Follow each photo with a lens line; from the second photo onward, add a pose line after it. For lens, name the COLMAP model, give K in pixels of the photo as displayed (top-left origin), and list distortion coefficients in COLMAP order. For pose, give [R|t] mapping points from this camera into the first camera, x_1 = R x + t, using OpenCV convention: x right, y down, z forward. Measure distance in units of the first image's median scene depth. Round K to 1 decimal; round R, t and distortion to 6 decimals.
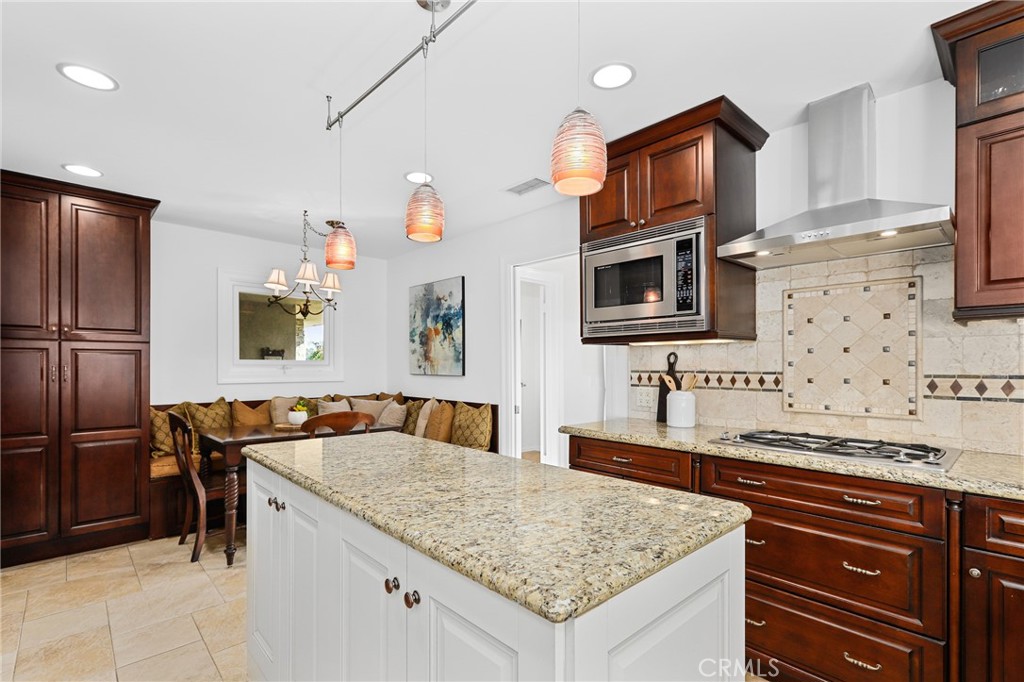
lens RADIAL K [[467.1, 0, 513.5], [0, 467.1, 364.1], [0, 0, 1]] dist [0.004069, 0.001991]
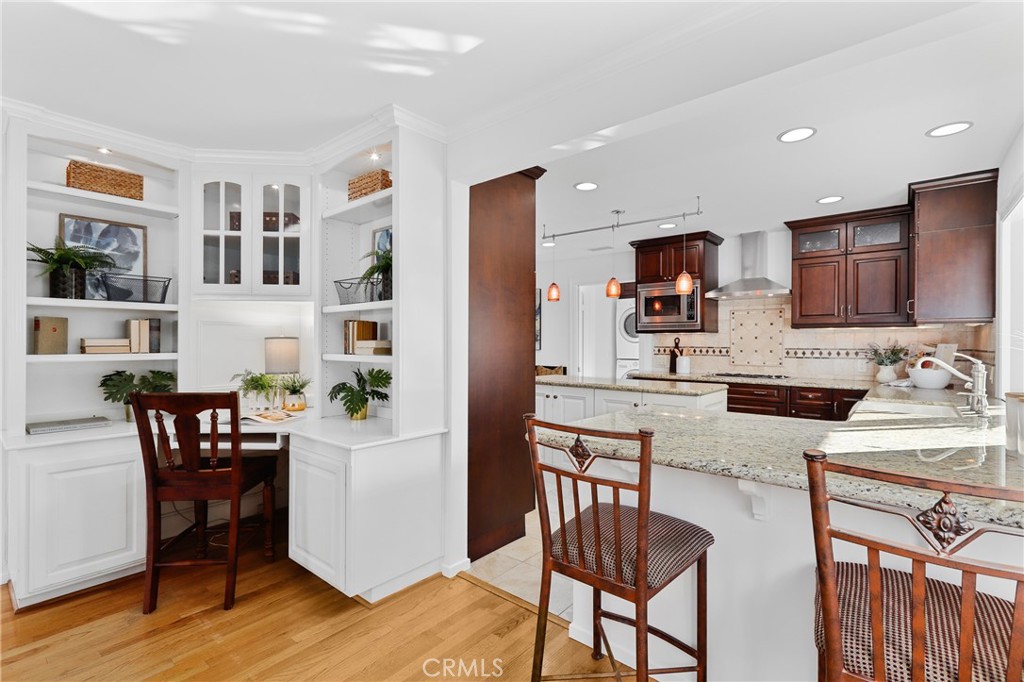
lens RADIAL K [[467.1, 0, 509.3], [0, 467.1, 342.8], [0, 0, 1]] dist [0.004069, 0.001991]
pose [[0.992686, 0.003924, 0.120660, -0.557716], [-0.004149, 0.999990, 0.001606, -0.002823], [-0.120652, -0.002095, 0.992693, -0.820465]]
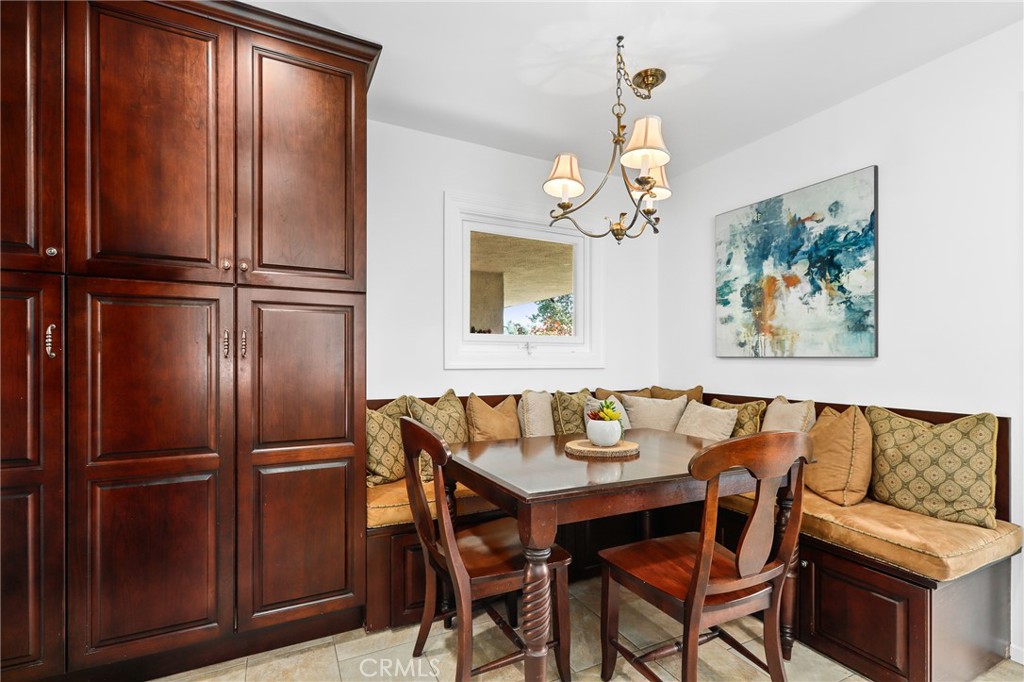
lens RADIAL K [[467.1, 0, 526.5], [0, 467.1, 360.8], [0, 0, 1]] dist [0.004069, 0.001991]
pose [[0.964266, 0.003055, -0.264919, -0.457377], [-0.001657, 0.999984, 0.005499, 0.035508], [0.264931, -0.004864, 0.964255, 0.525108]]
